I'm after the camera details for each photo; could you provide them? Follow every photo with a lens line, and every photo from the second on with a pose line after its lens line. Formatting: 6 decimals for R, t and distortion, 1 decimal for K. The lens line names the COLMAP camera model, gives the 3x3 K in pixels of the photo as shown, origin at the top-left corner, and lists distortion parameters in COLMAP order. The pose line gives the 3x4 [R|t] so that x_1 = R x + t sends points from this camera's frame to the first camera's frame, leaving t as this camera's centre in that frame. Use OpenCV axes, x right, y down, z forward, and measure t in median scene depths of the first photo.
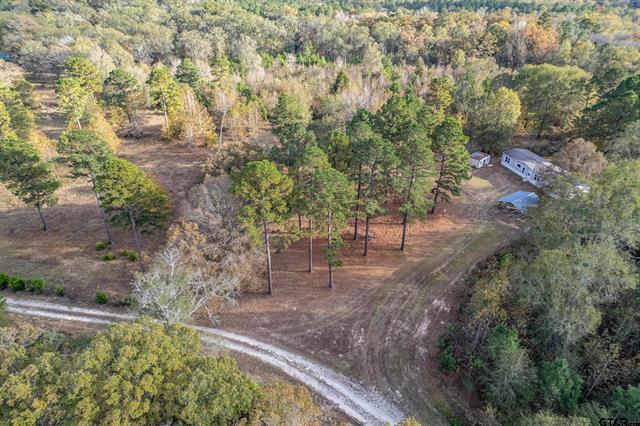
lens RADIAL K [[410.3, 0, 319.8], [0, 410.3, 211.9], [0, 0, 1]] dist [-0.004631, -0.000316]
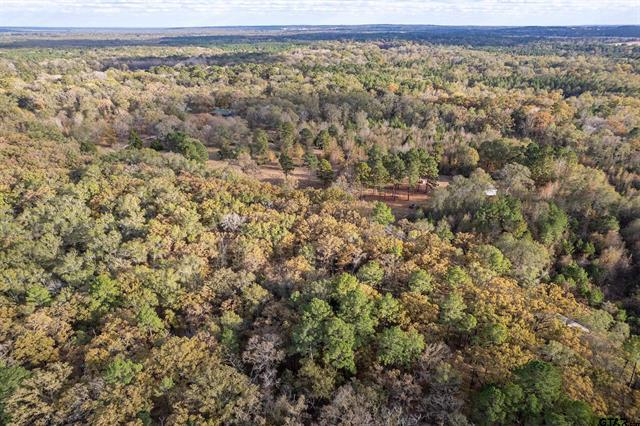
lens RADIAL K [[407.3, 0, 320.9], [0, 407.3, 214.1], [0, 0, 1]] dist [0.000676, 0.002988]
pose [[0.967249, 0.108441, -0.229498, 0.105225], [-0.130415, 0.987995, -0.082810, 0.191413], [0.217763, 0.110028, 0.969780, -0.717251]]
